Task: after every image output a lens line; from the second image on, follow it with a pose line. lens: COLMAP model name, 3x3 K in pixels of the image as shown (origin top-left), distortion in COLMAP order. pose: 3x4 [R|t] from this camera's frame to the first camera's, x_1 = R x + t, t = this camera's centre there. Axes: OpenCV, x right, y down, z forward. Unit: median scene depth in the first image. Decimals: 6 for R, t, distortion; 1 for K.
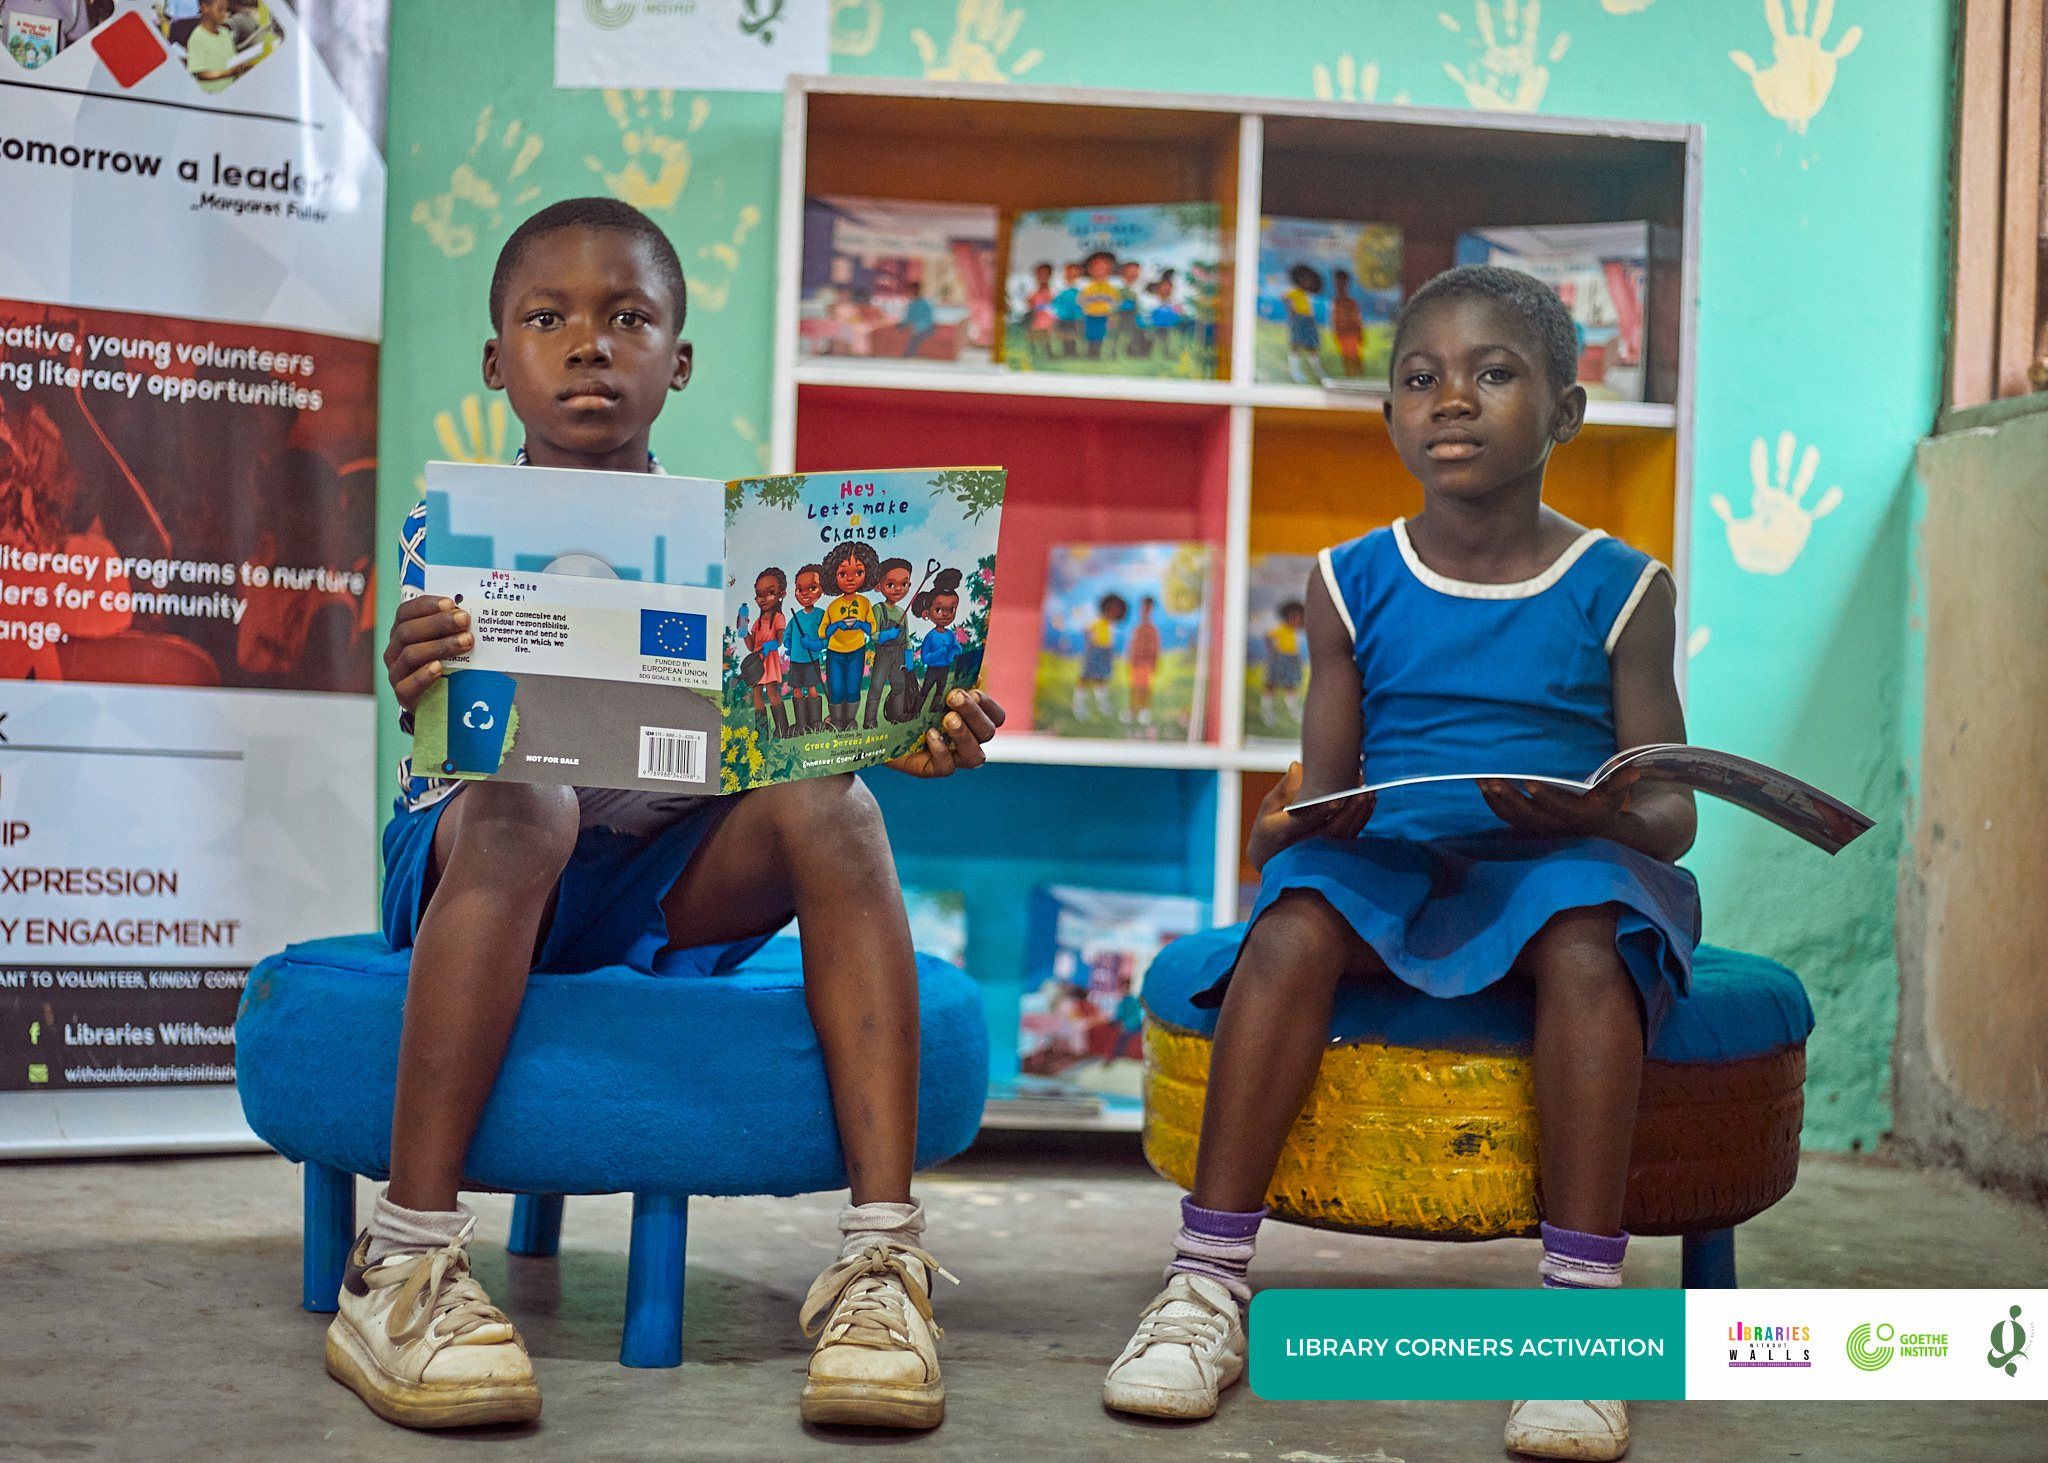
lens RADIAL K [[3547.0, 0, 1024.0], [0, 3547.0, 731.5], [0, 0, 1]] dist [-0.107928, 0.091200]
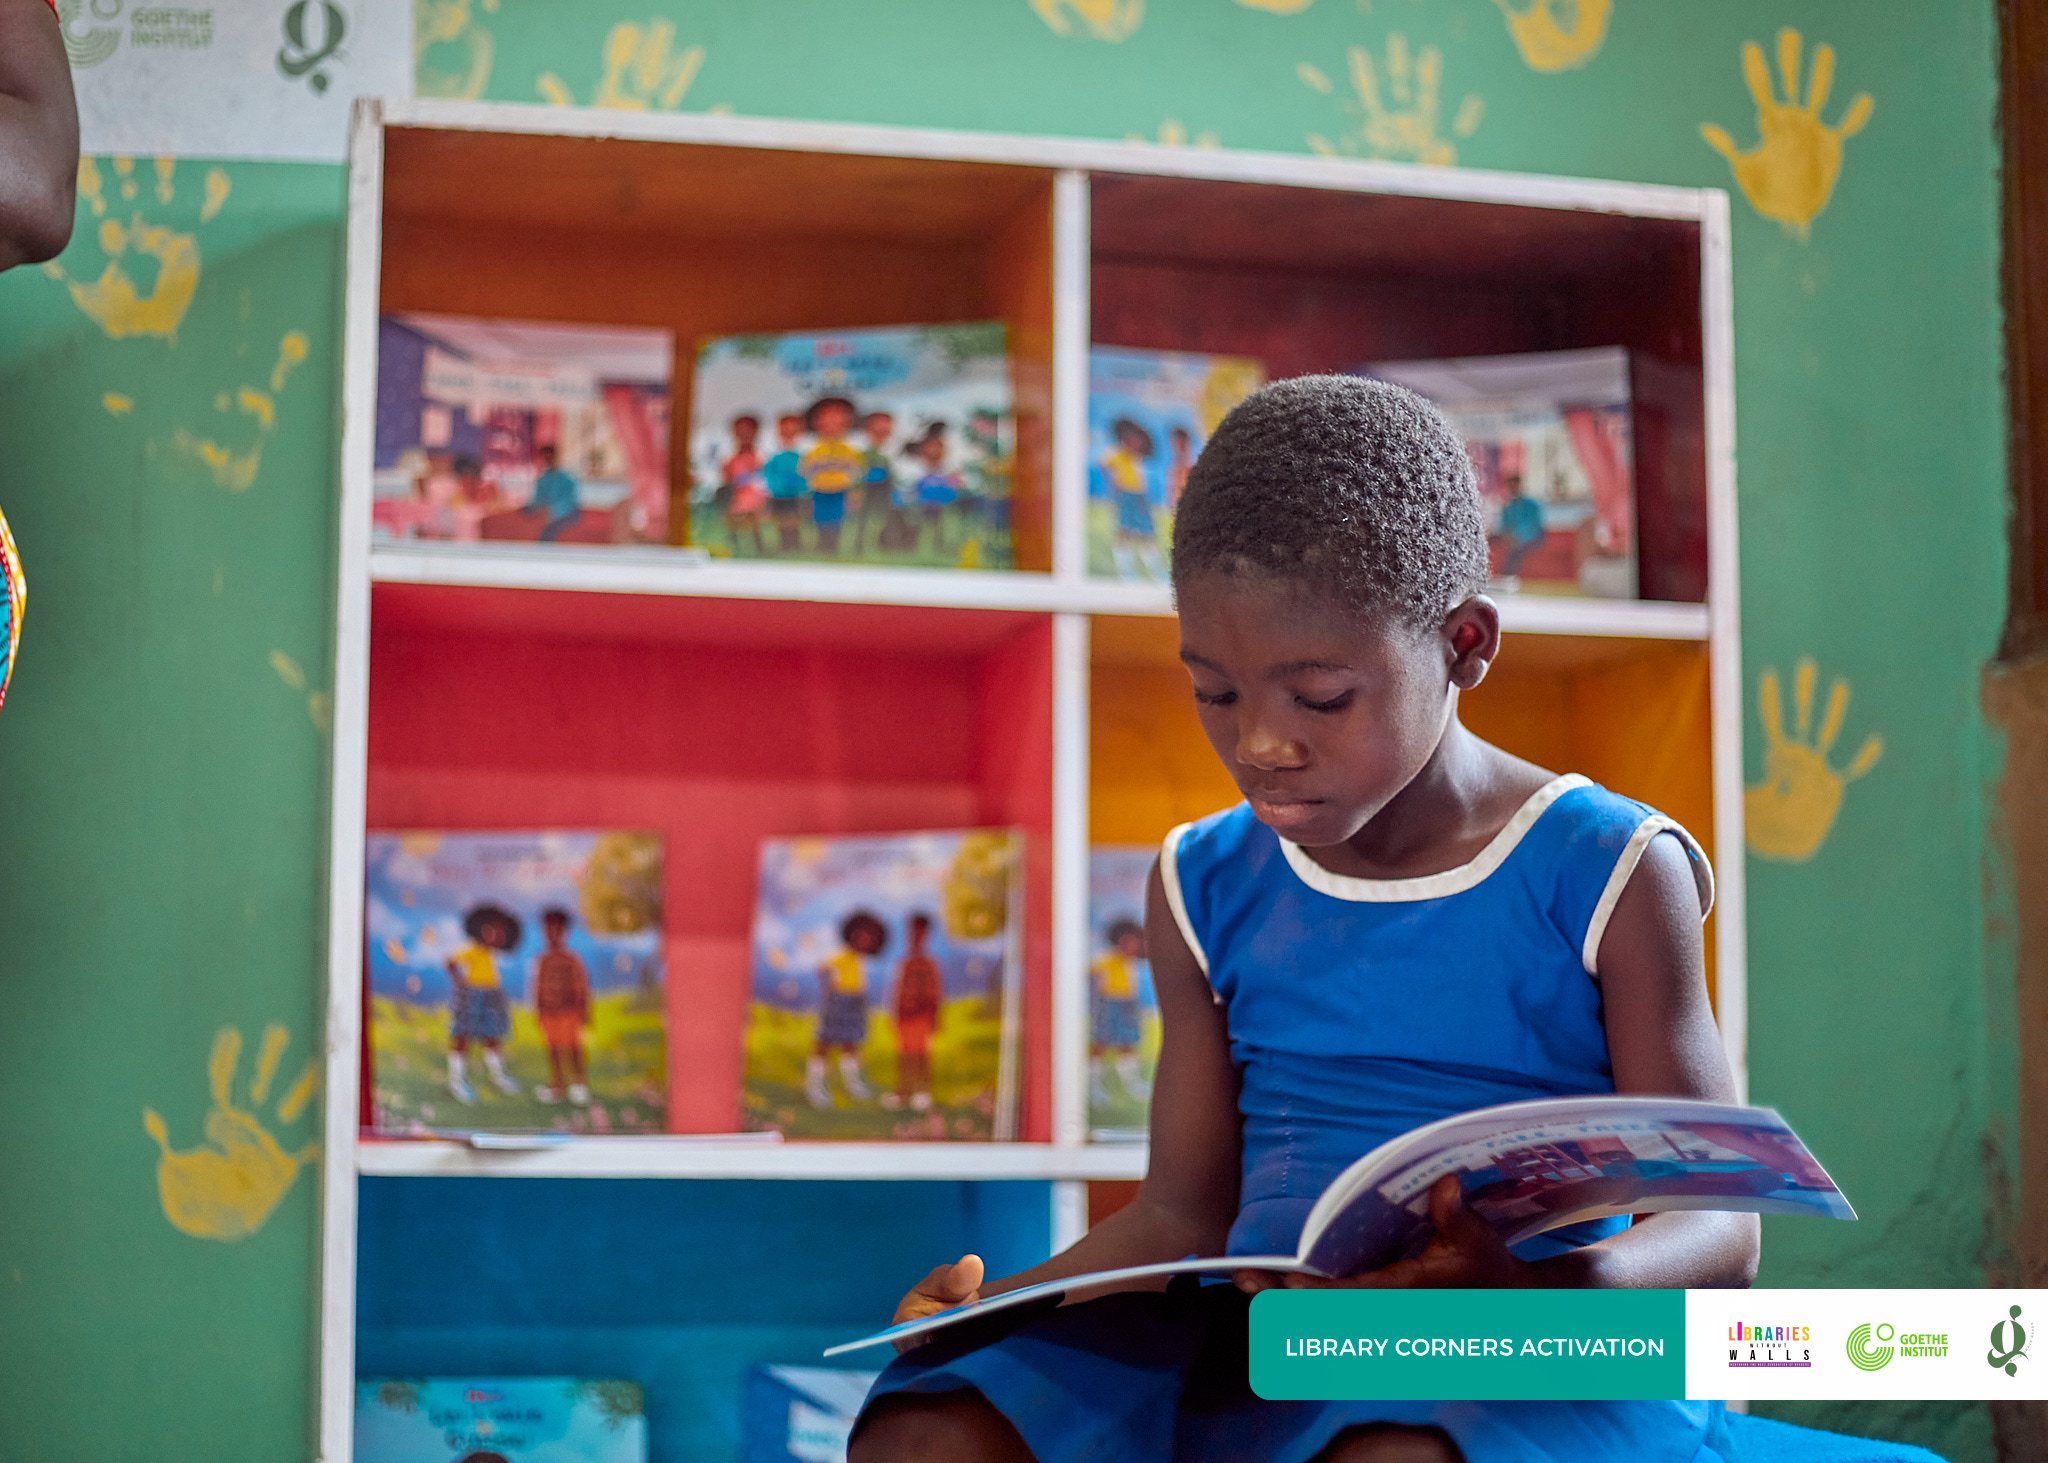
lens RADIAL K [[3467.7, 0, 1024.2], [0, 3467.7, 669.6], [0, 0, 1]] dist [-0.095828, -0.117676]
pose [[0.990308, -0.013975, 0.138183, -0.032853], [0.030206, 0.992781, -0.116072, -0.008277], [-0.135564, 0.119121, 0.983582, 0.363221]]
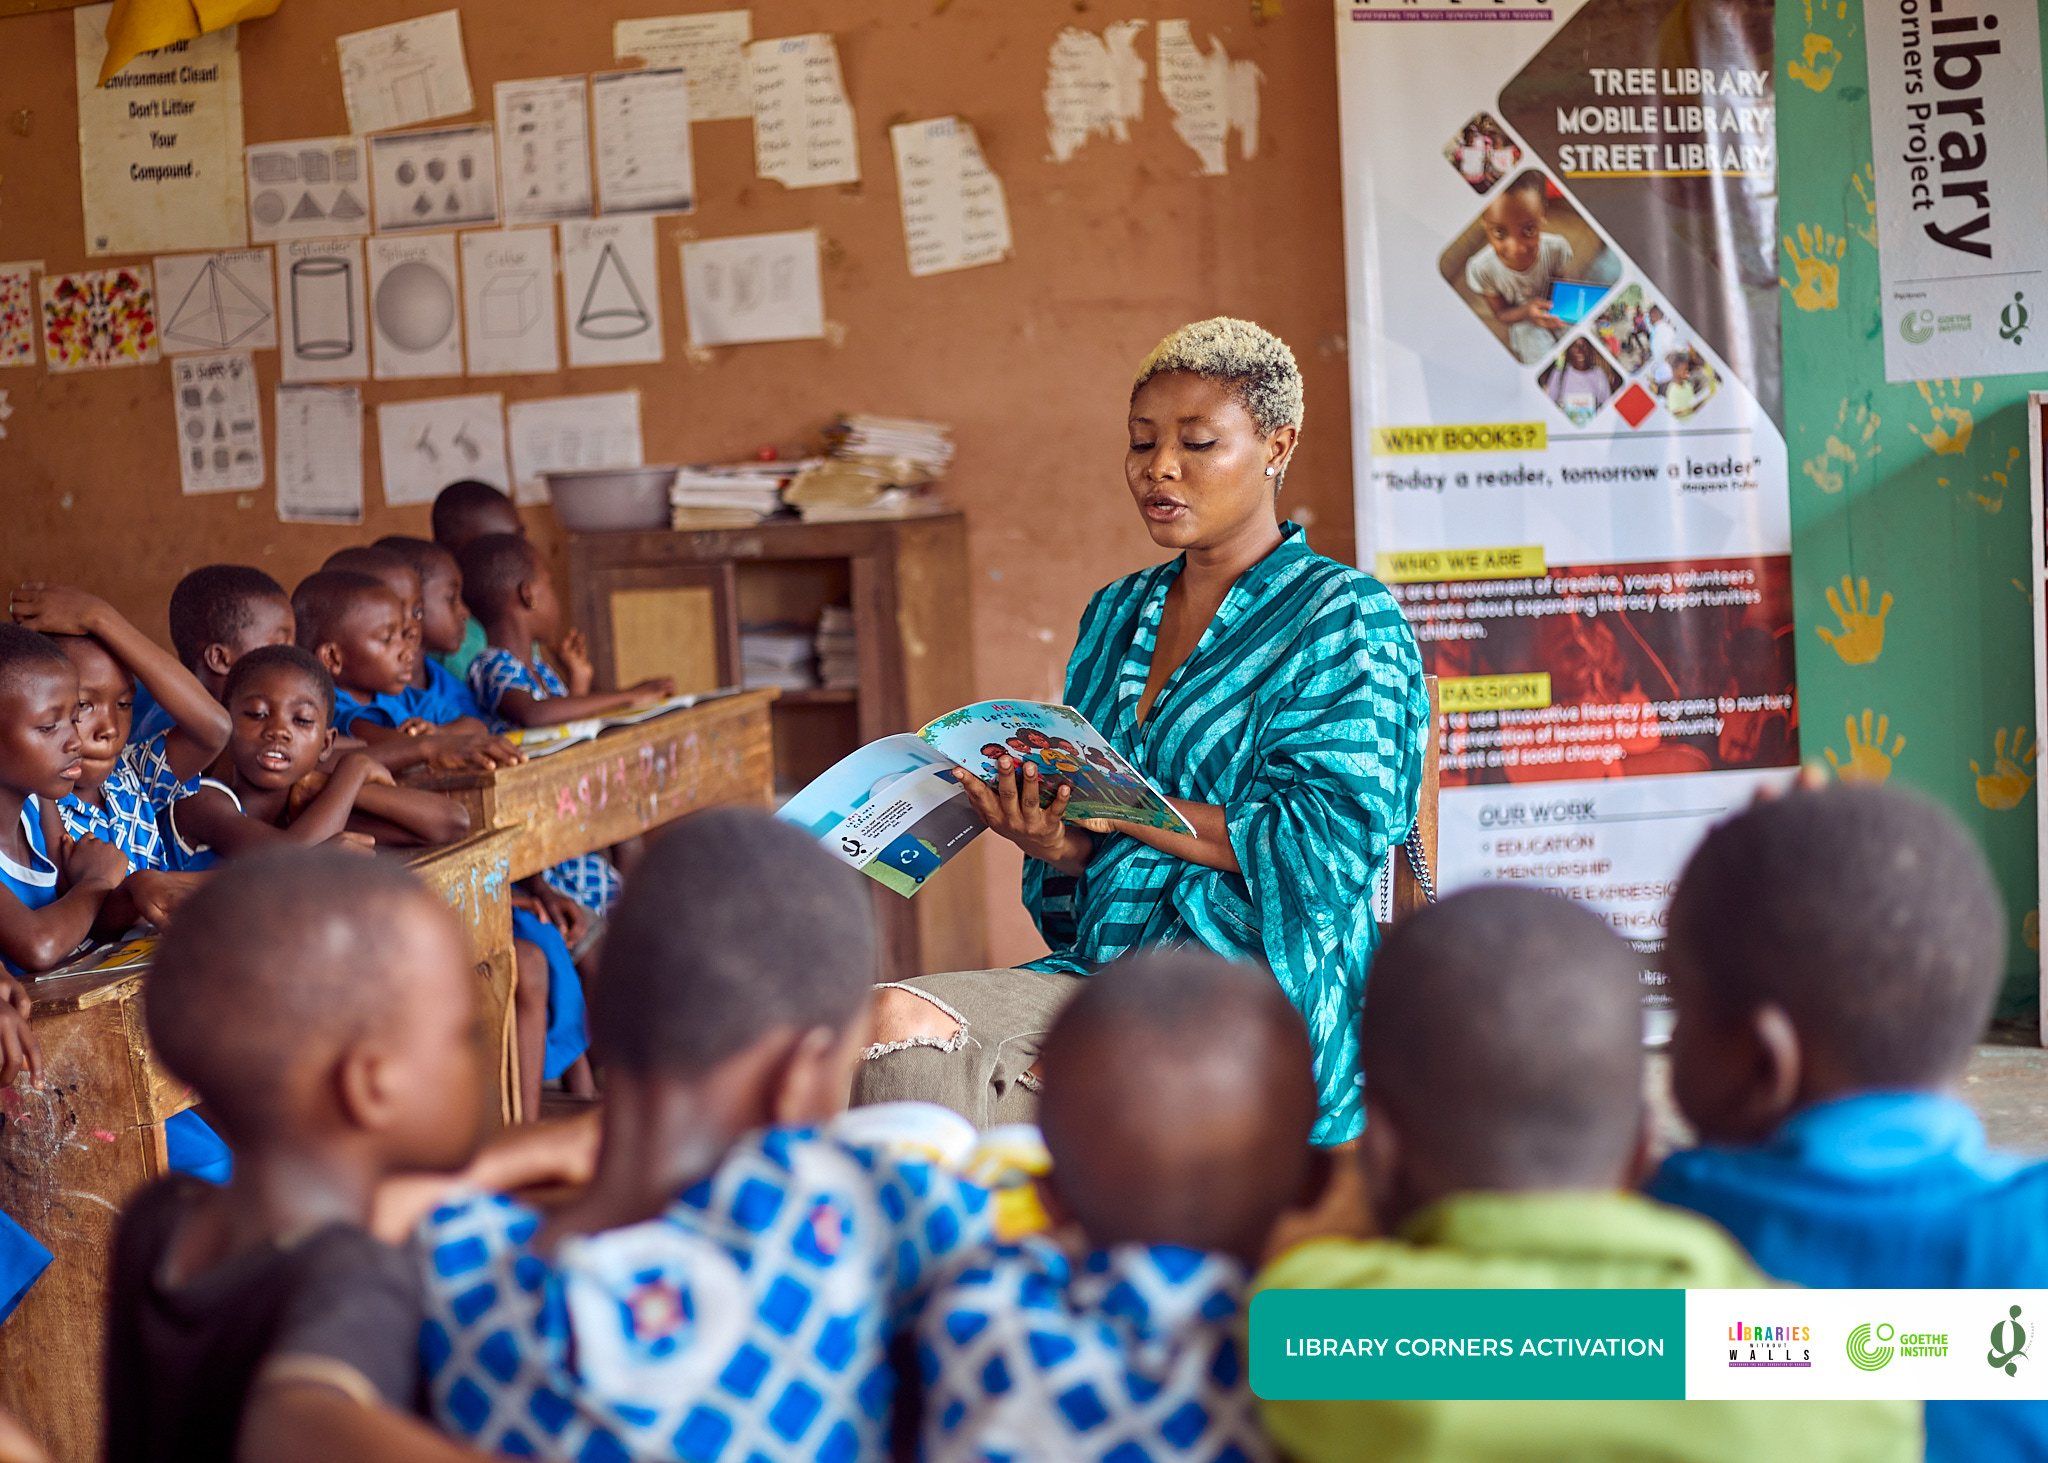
lens RADIAL K [[3547.0, 0, 1024.0], [0, 3547.0, 731.5], [0, 0, 1]] dist [-0.107928, 0.091200]
pose [[0.932058, -0.048063, -0.359107, 0.071735], [0.070380, 0.996300, 0.049324, -0.131393], [0.355407, -0.071246, 0.931992, -0.663535]]
